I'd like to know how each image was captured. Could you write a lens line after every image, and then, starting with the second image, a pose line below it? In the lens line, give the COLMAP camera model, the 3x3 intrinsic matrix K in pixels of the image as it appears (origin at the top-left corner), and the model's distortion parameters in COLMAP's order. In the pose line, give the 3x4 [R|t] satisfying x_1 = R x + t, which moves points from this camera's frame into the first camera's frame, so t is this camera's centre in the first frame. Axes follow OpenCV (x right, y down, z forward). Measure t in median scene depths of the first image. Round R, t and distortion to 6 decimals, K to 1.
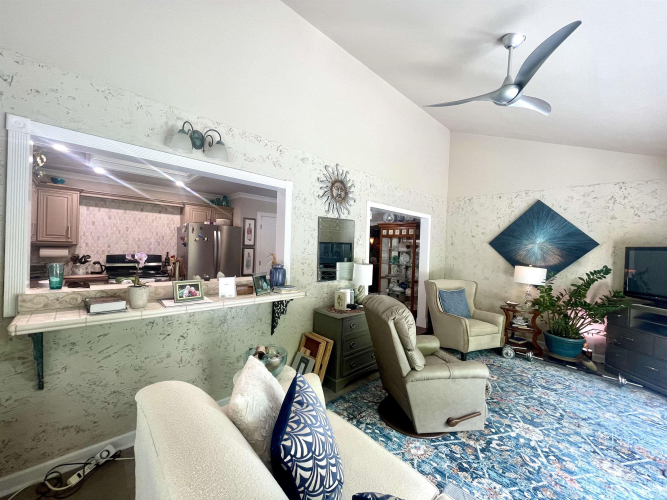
lens RADIAL K [[269.2, 0, 334.5], [0, 269.2, 251.8], [0, 0, 1]] dist [-0.003991, 0.000310]
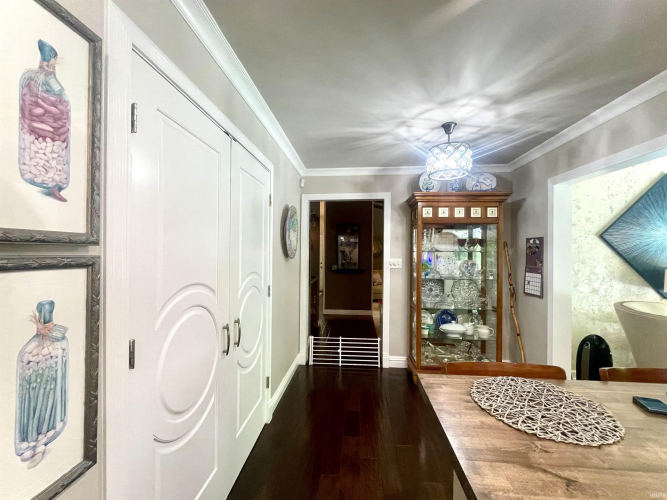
lens RADIAL K [[269.2, 0, 332.4], [0, 269.2, 250.0], [0, 0, 1]] dist [-0.003991, 0.000310]
pose [[0.757951, -0.027558, 0.651729, -0.439457], [0.026453, 0.999584, 0.011502, -0.025028], [-0.651775, 0.008522, 0.758365, 1.229733]]
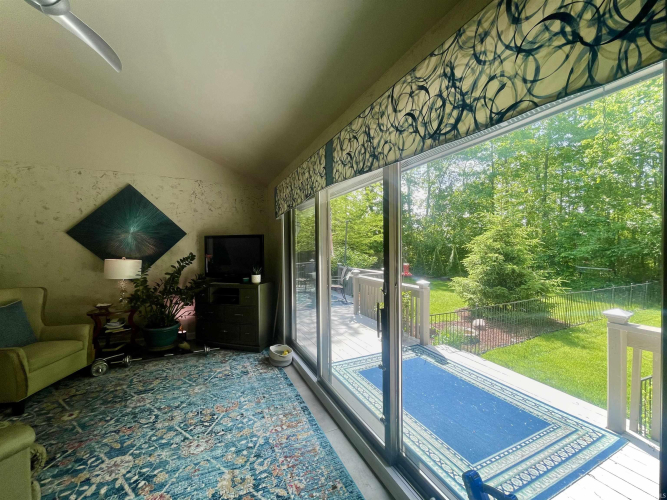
lens RADIAL K [[269.2, 0, 332.1], [0, 269.2, 249.5], [0, 0, 1]] dist [-0.003991, 0.000310]
pose [[0.317634, -0.046990, 0.947048, 0.134135], [0.030980, 0.998752, 0.039165, 0.013037], [-0.947707, 0.016899, 0.318693, 0.086485]]
